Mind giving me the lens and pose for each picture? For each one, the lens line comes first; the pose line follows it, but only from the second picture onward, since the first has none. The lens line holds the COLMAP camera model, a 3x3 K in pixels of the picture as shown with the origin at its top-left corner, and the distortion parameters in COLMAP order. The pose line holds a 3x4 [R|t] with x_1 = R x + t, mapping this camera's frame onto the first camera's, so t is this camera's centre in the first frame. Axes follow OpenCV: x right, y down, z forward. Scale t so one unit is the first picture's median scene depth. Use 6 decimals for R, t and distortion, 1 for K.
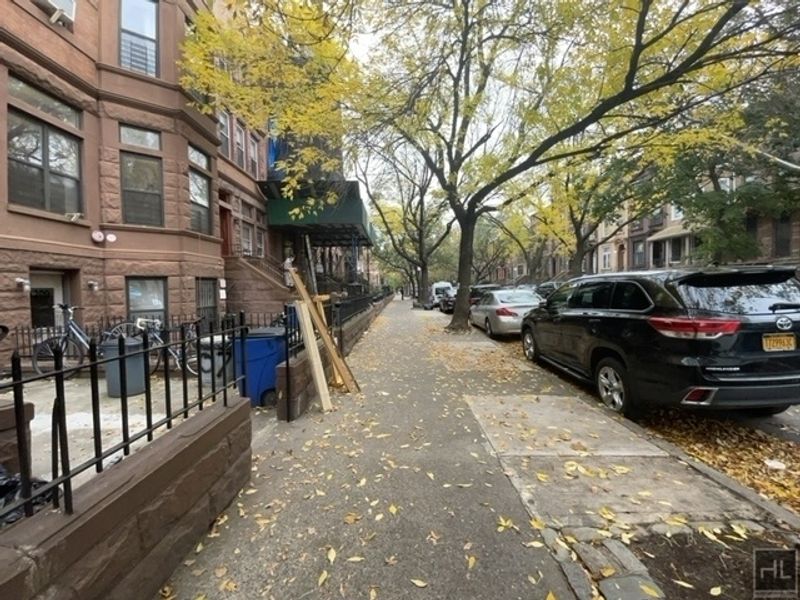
lens RADIAL K [[332.1, 0, 400.0], [0, 332.1, 300.0], [0, 0, 1]] dist [0.027215, -0.023487]
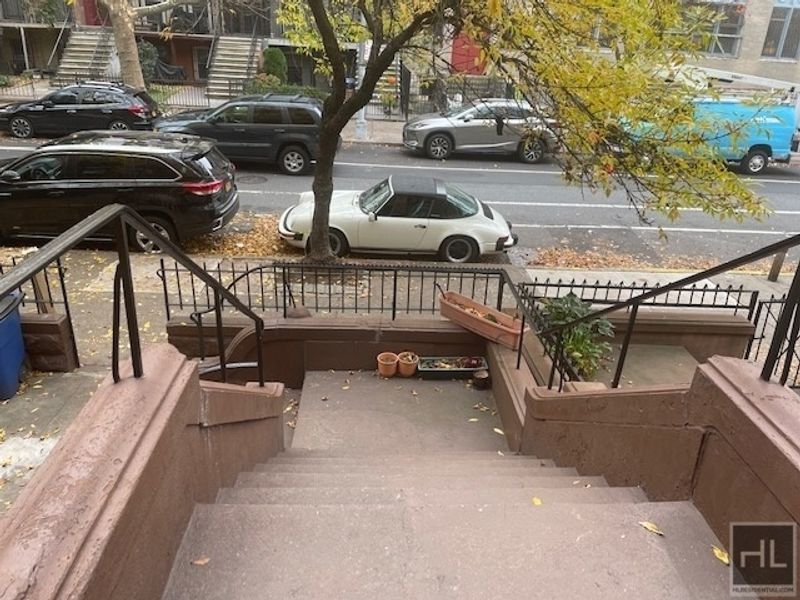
lens RADIAL K [[602.7, 0, 404.5], [0, 602.7, 295.2], [0, 0, 1]] dist [0.103317, -0.125071]
pose [[-0.048910, -0.391821, 0.918741, -1.747332], [-0.012279, 0.920008, 0.391707, -0.495024], [-0.998728, 0.007877, -0.049809, 0.102558]]
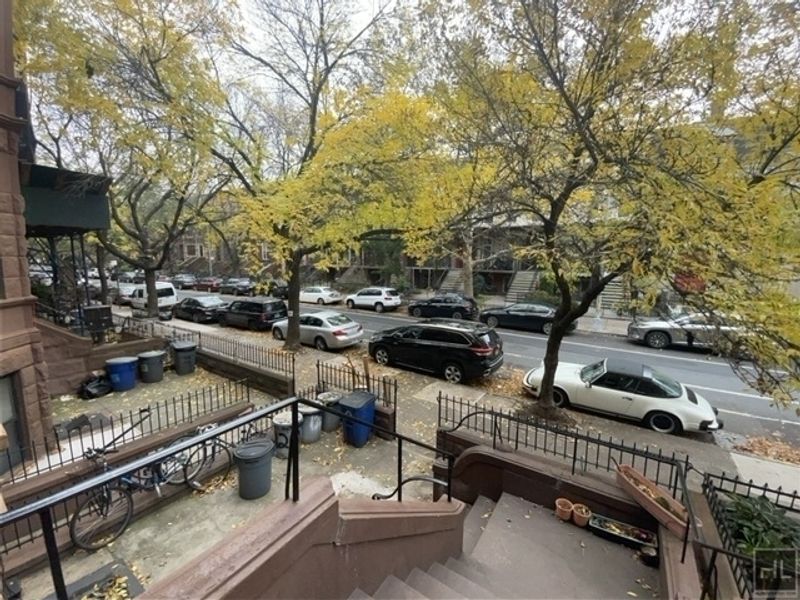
lens RADIAL K [[329.1, 0, 393.4], [0, 329.1, 300.2], [0, 0, 1]] dist [0.001225, -0.014647]
pose [[0.568707, -0.084926, 0.818144, -1.592510], [0.011486, 0.995379, 0.095340, -0.533070], [-0.822460, -0.044823, 0.567054, -0.026288]]
